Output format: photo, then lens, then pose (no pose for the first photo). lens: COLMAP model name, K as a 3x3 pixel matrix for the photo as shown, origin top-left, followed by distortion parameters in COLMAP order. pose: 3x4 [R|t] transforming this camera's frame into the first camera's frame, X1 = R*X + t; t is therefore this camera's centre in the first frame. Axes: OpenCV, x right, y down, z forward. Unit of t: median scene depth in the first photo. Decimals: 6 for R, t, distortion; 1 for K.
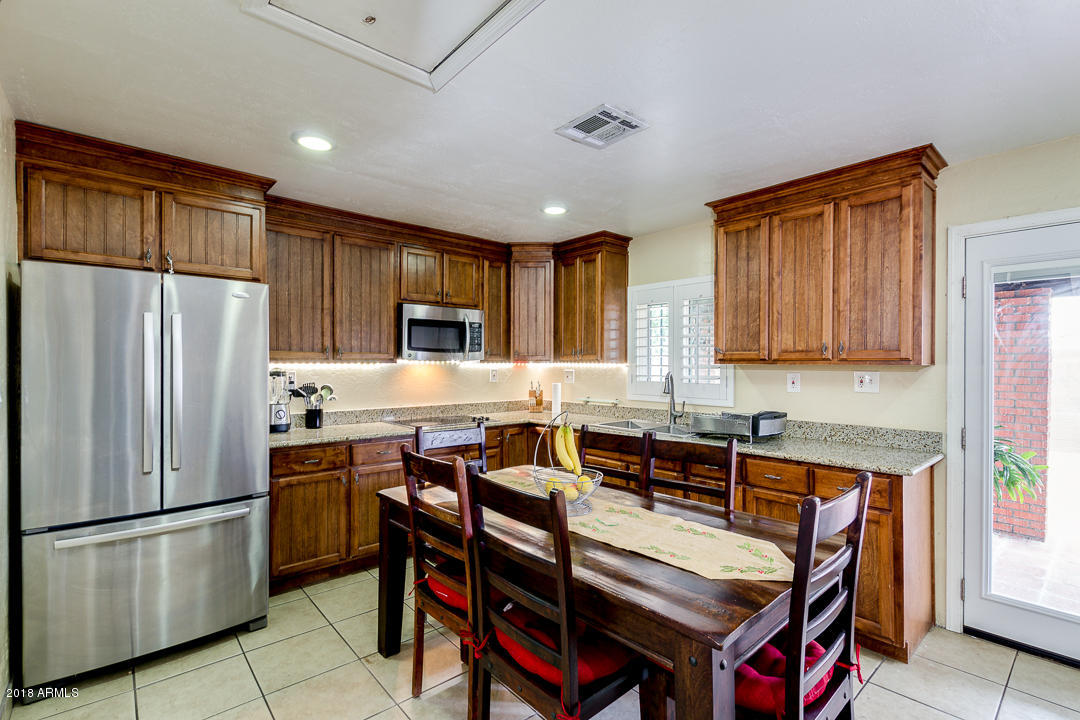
lens RADIAL K [[499.9, 0, 537.5], [0, 499.9, 364.6], [0, 0, 1]] dist [0.009396, -0.001254]
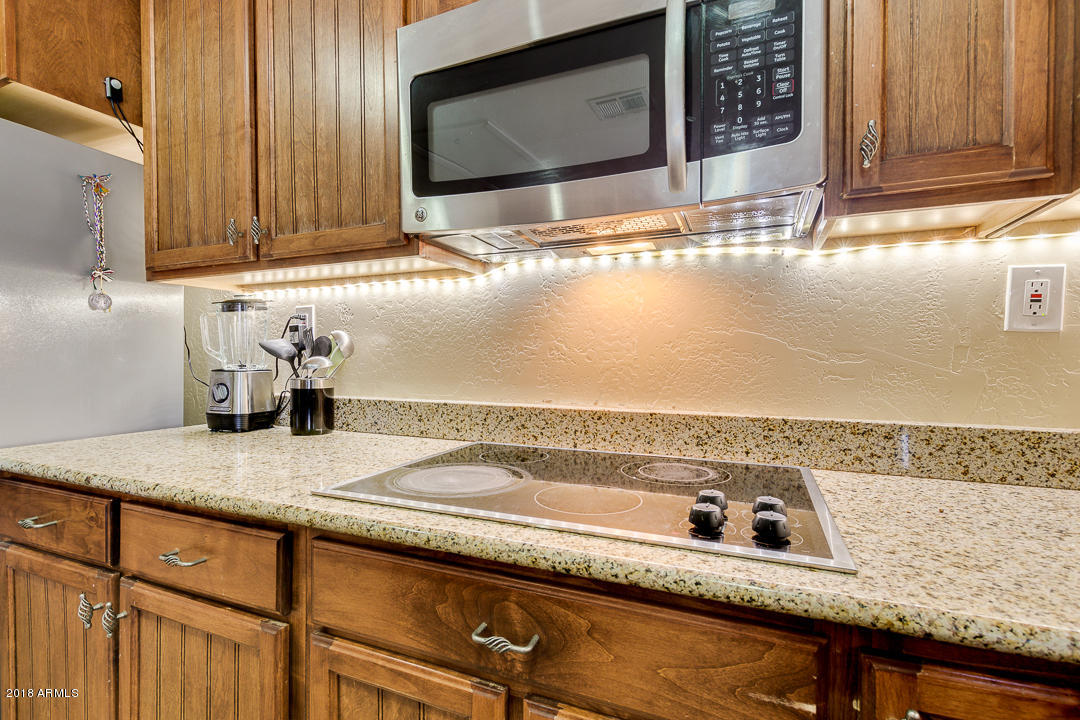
lens RADIAL K [[499.9, 0, 535.5], [0, 499.9, 360.4], [0, 0, 1]] dist [0.009396, -0.001254]
pose [[0.415009, 0.008298, -0.909779, 0.013710], [0.002913, 0.999941, 0.010449, 0.051451], [0.909813, -0.006987, 0.414960, 0.854041]]
